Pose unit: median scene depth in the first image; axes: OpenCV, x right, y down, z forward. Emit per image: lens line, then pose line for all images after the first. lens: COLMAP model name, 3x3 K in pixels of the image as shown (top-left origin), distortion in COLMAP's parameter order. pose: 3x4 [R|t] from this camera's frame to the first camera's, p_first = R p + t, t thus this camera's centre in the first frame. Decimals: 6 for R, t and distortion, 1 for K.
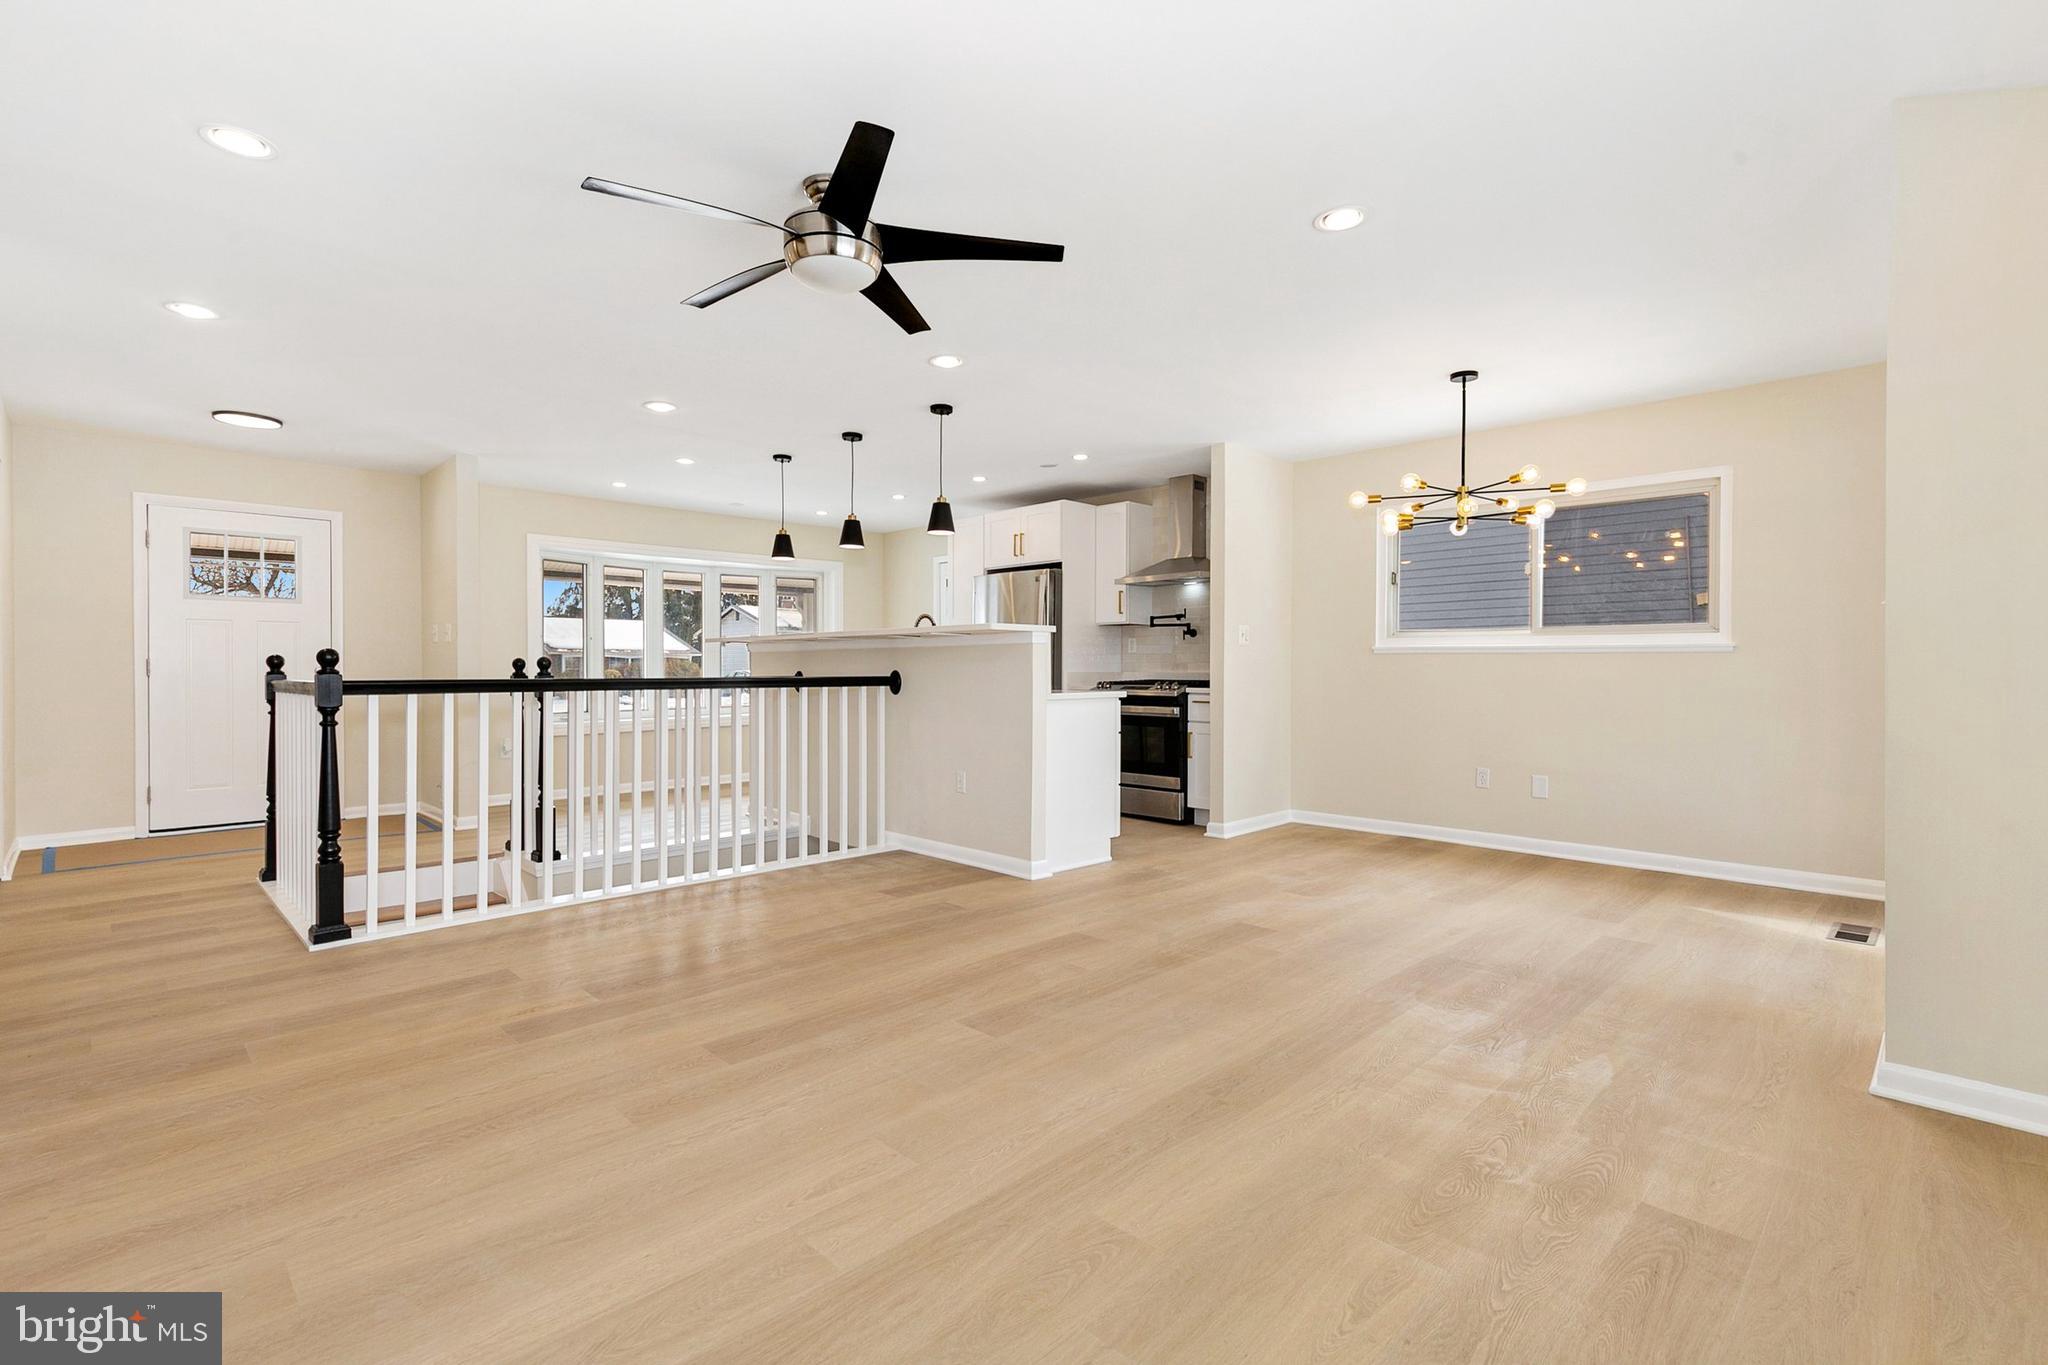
lens RADIAL K [[923.3, 0, 1017.4], [0, 923.3, 673.5], [0, 0, 1]] dist [0.008764, -0.000556]
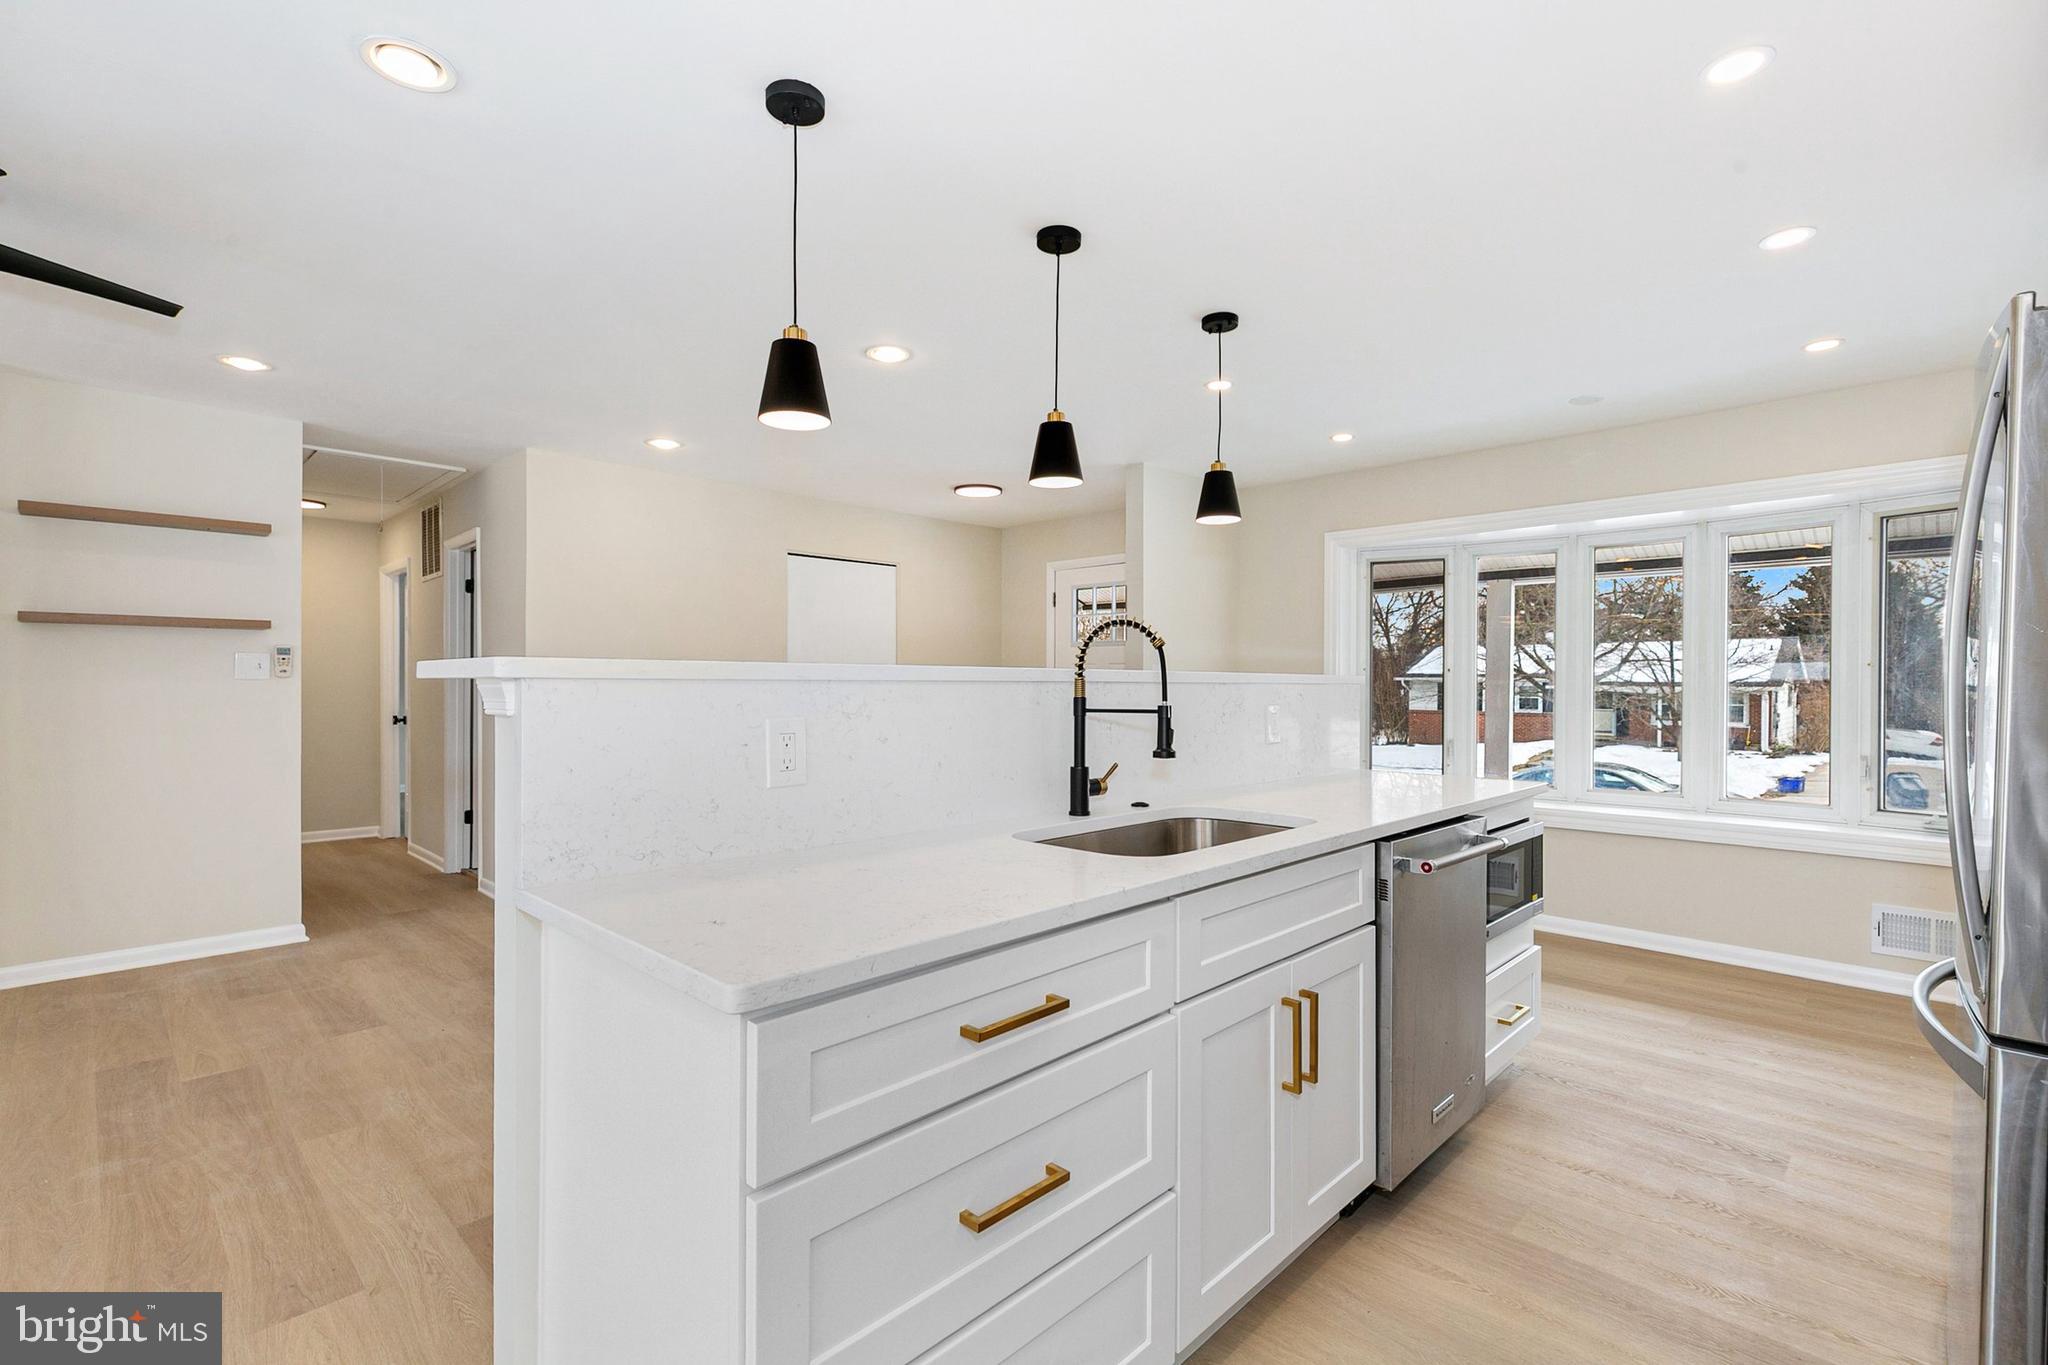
lens RADIAL K [[920.3, 0, 1018.2], [0, 920.3, 686.5], [0, 0, 1]] dist [0.008598, -0.000285]
pose [[0.013462, 0.005305, -0.999895, 0.254539], [-0.008357, 0.999952, 0.005193, -0.034686], [0.999874, 0.008286, 0.013505, 0.894131]]
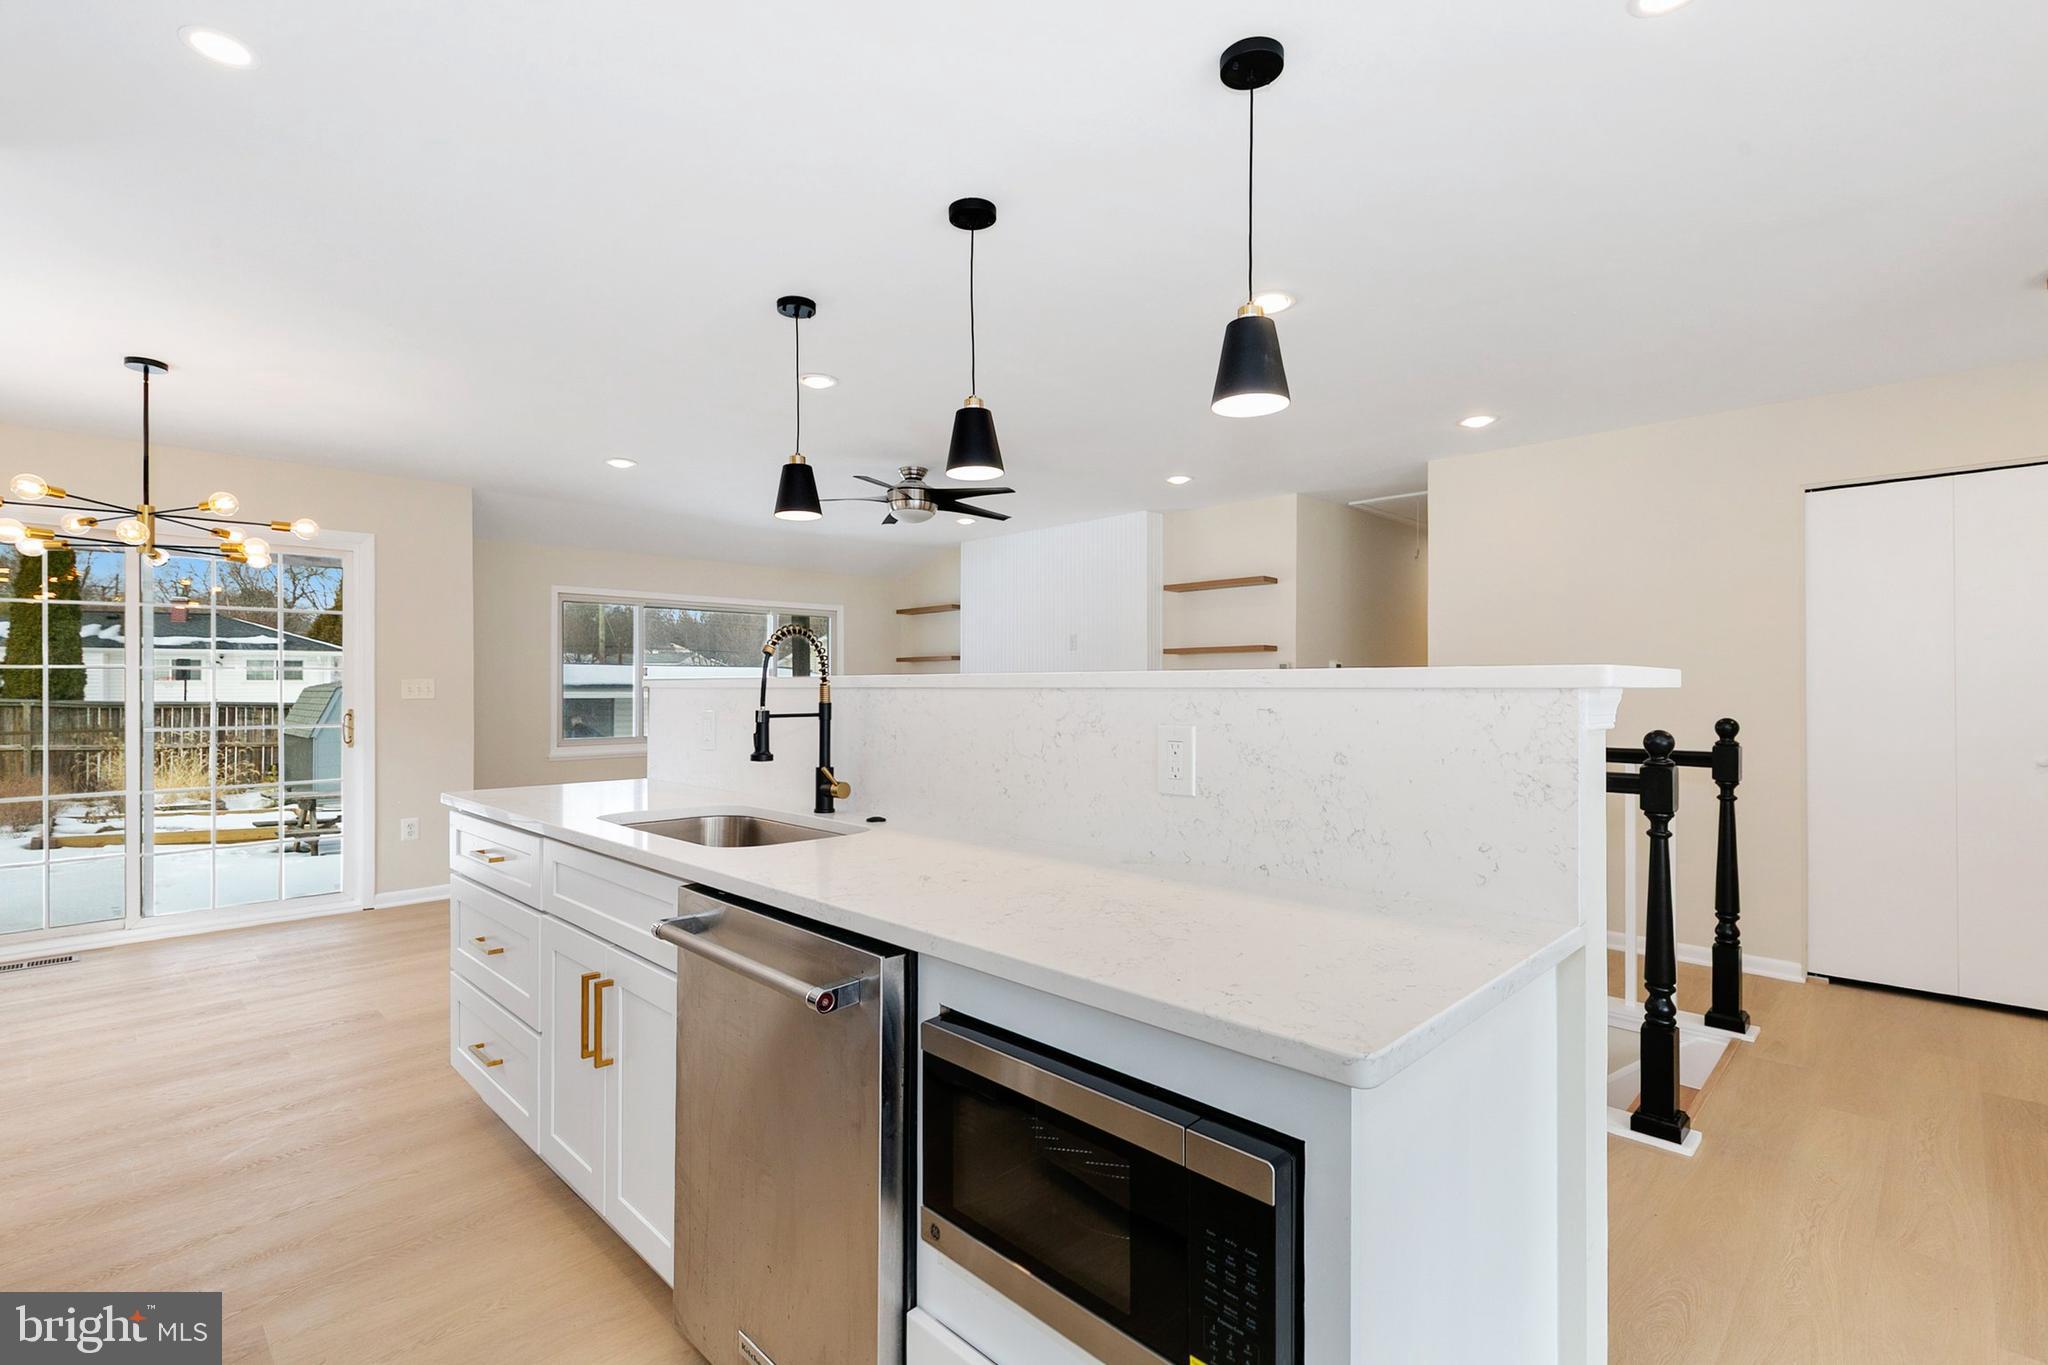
lens RADIAL K [[931.3, 0, 1017.0], [0, 931.3, 685.1], [0, 0, 1]] dist [0.005688, -0.000413]
pose [[-0.999936, 0.001664, -0.011174, -0.174948], [0.001647, 0.999998, 0.001511, -0.036424], [0.011177, 0.001492, -0.999936, 1.308145]]
